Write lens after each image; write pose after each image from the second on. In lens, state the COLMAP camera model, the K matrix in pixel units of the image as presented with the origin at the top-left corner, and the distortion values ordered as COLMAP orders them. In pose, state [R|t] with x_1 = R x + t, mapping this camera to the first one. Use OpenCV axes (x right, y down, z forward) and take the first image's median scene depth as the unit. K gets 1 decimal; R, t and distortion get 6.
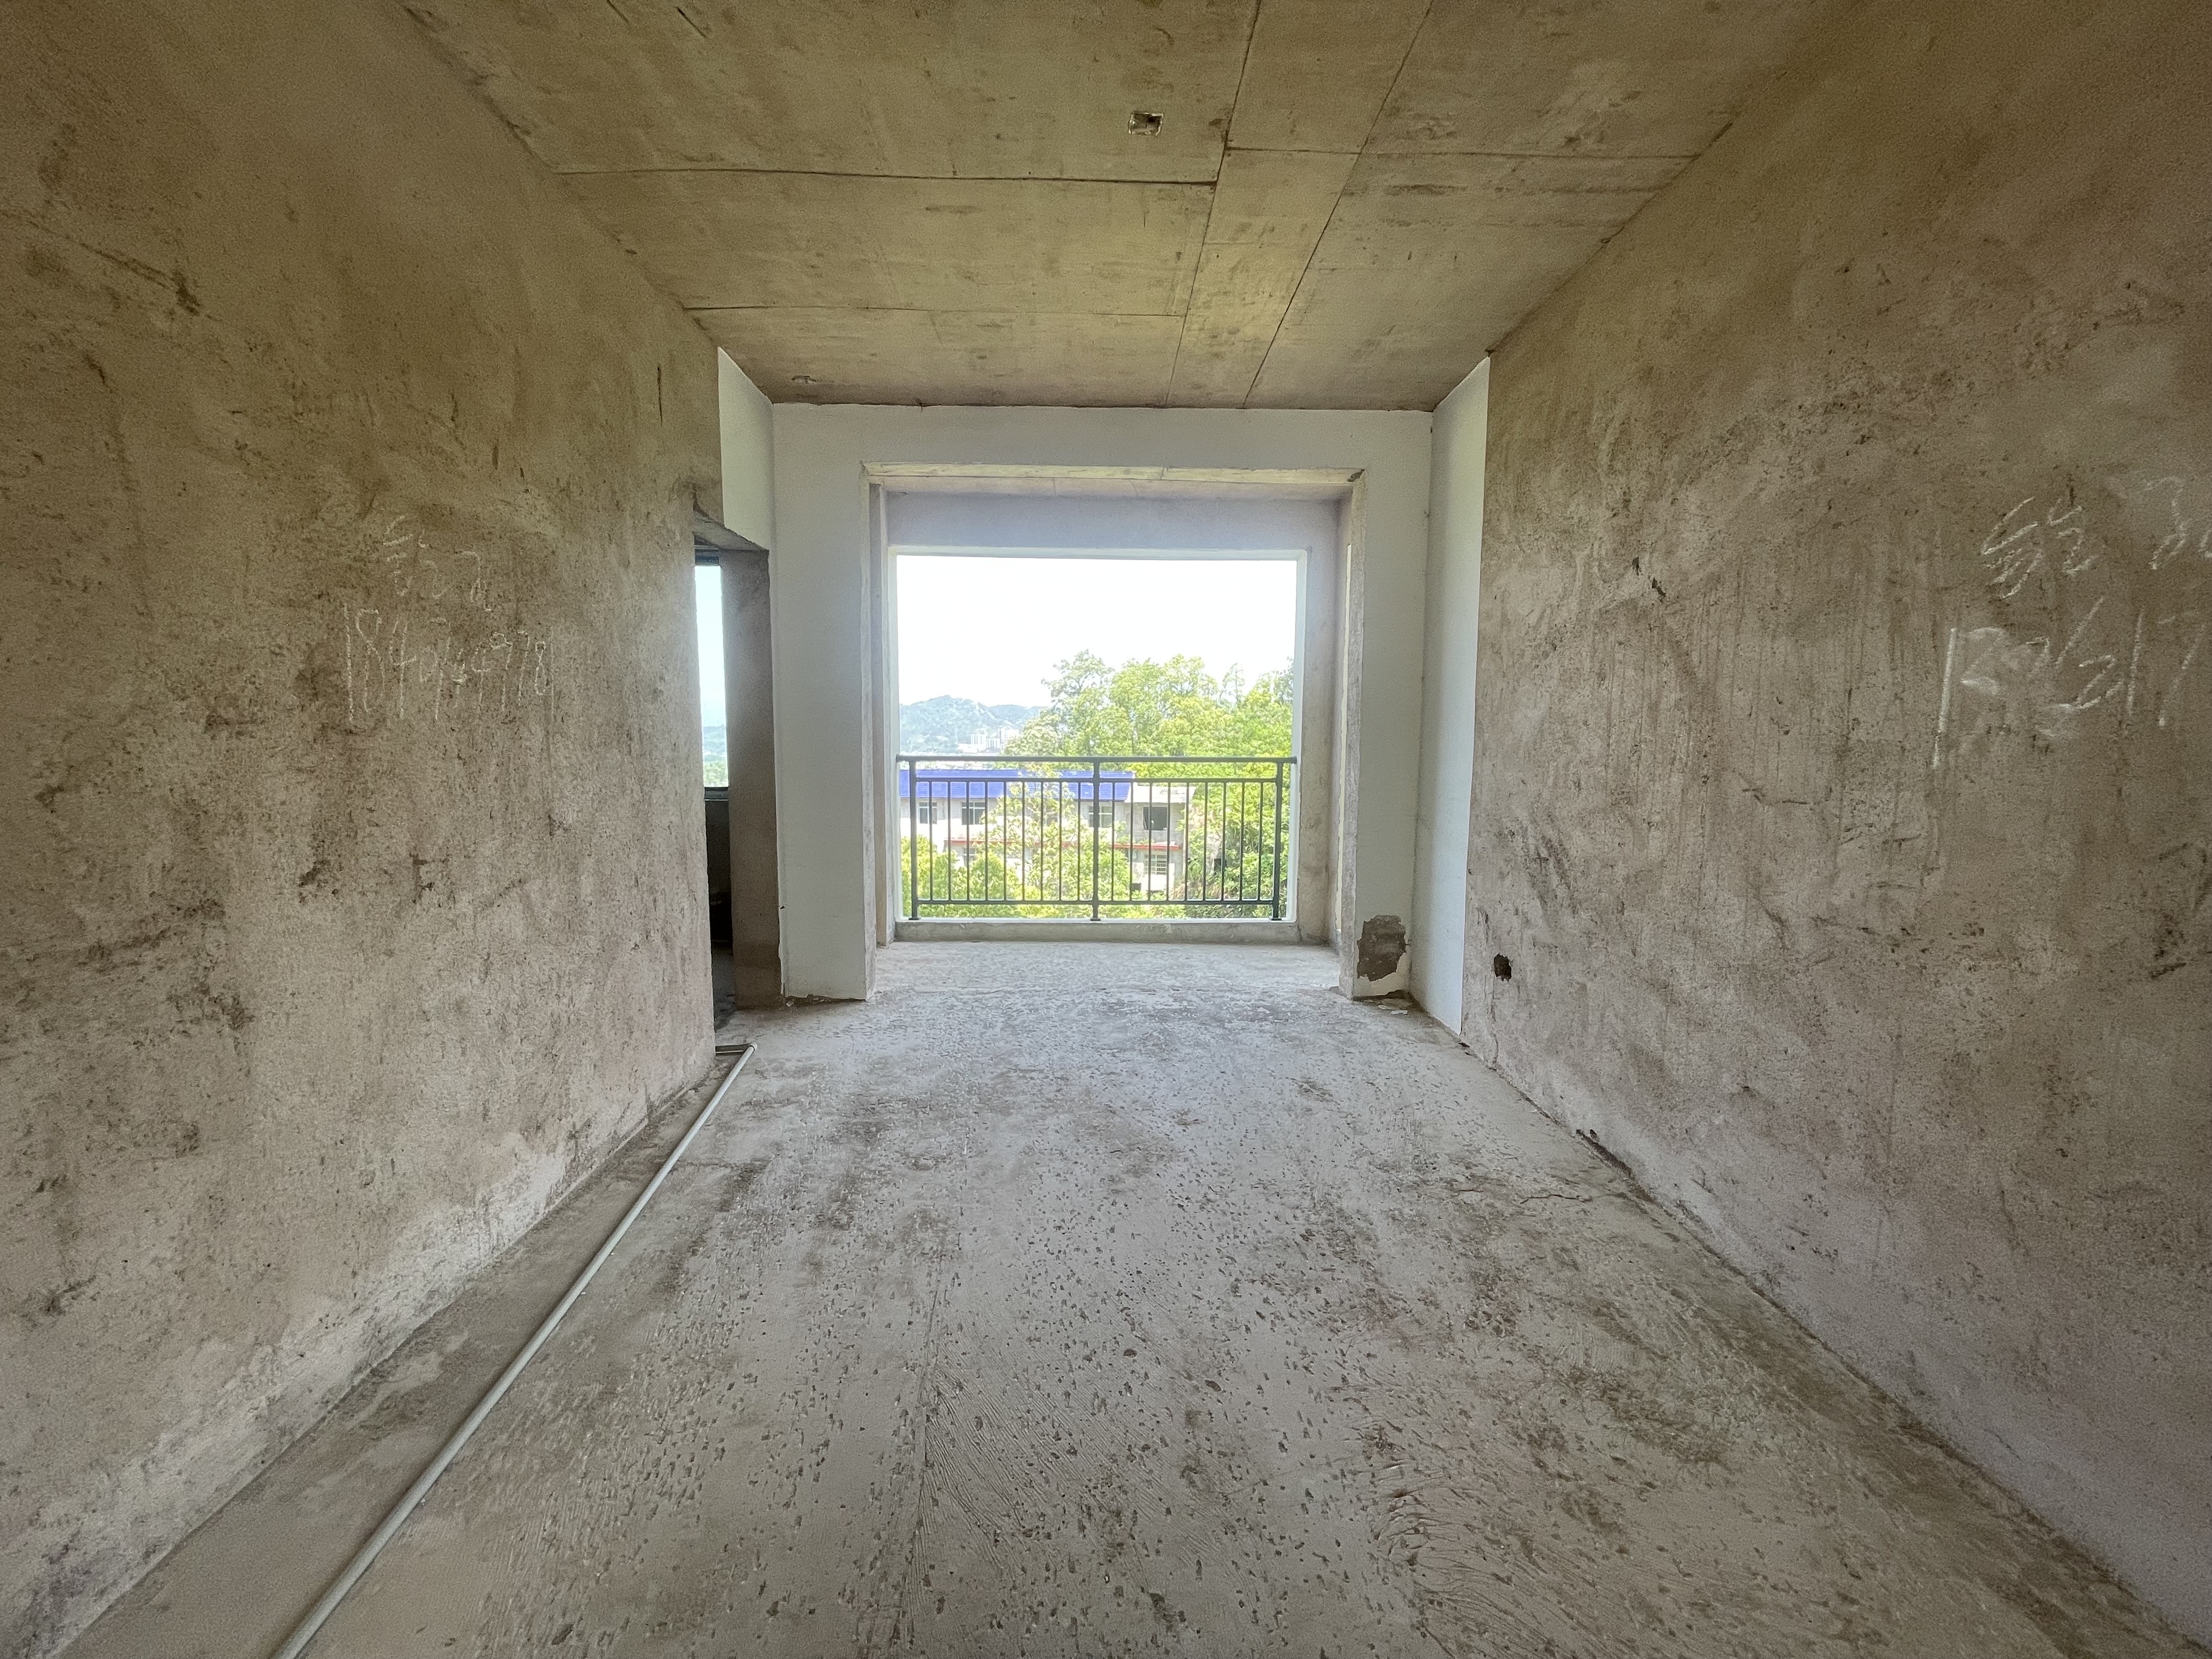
lens RADIAL K [[909.6, 0, 1103.2], [0, 909.6, 834.0], [0, 0, 1]] dist [-0.011713, -0.000821]
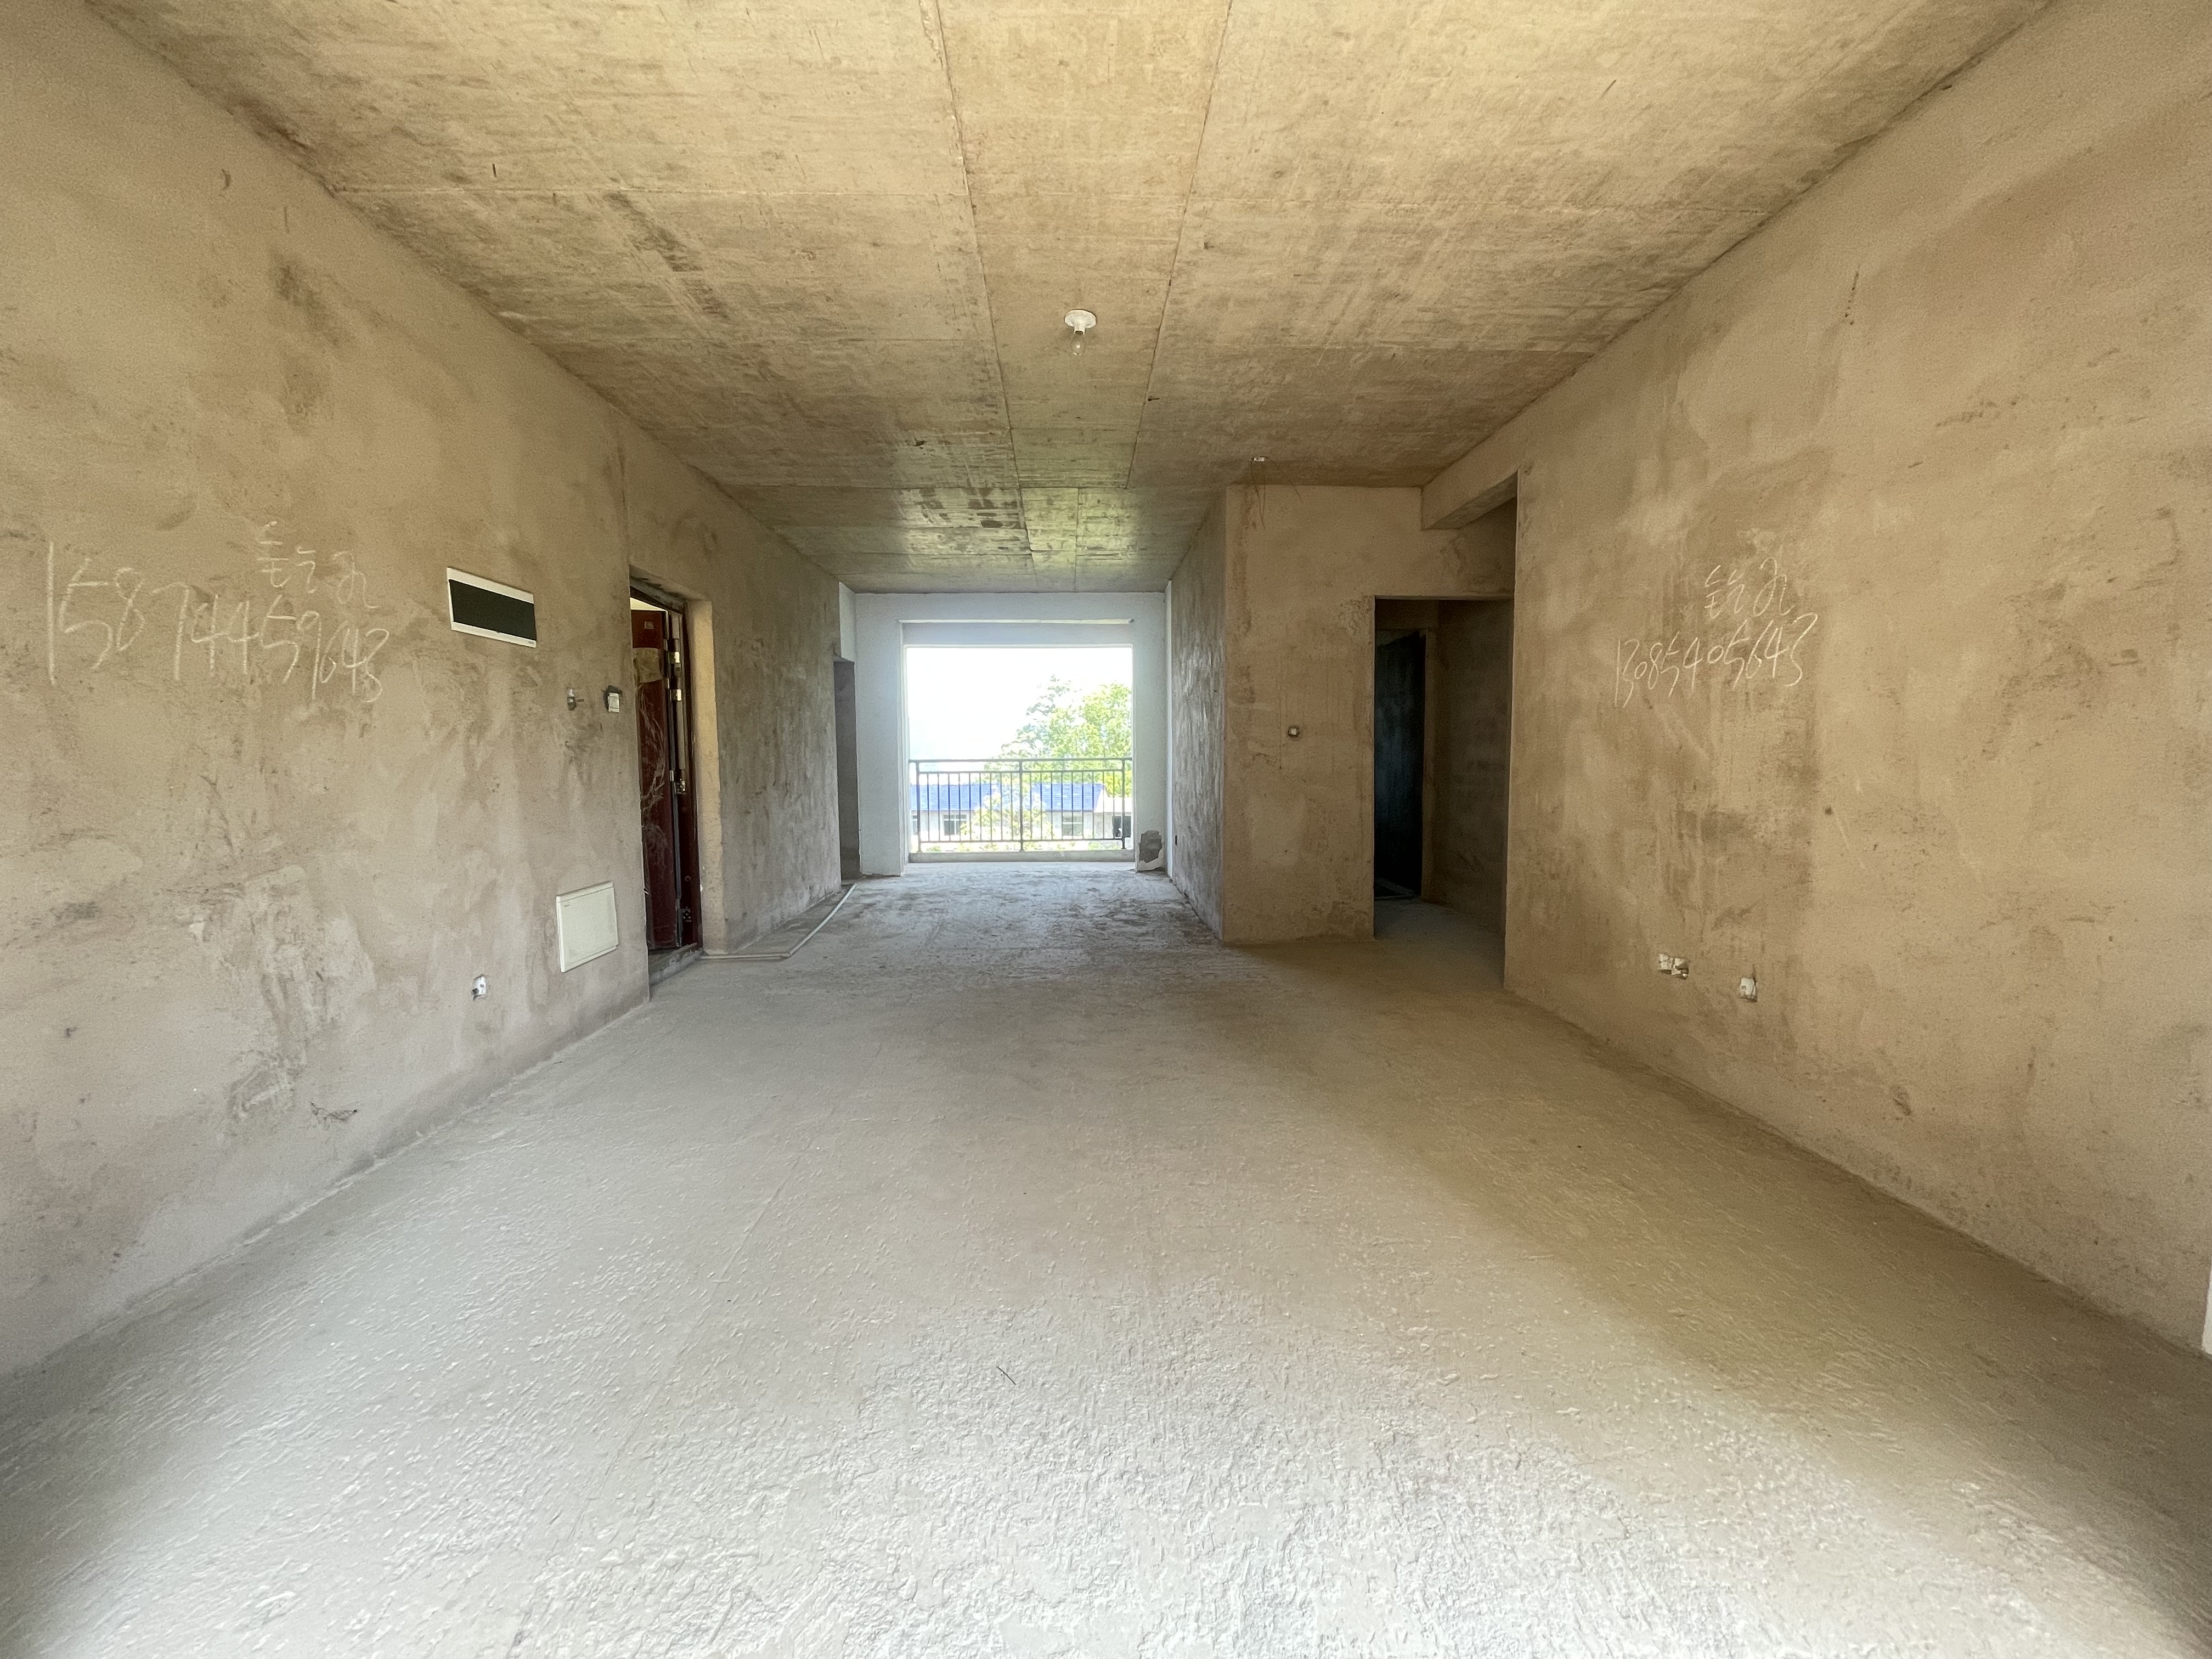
lens RADIAL K [[909.6, 0, 1109.0], [0, 909.6, 822.0], [0, 0, 1]] dist [-0.011713, -0.000821]
pose [[0.999497, -0.018112, 0.026017, 0.118907], [0.018889, 0.999373, -0.029937, 0.097394], [-0.025458, 0.030414, 0.999213, -0.797032]]
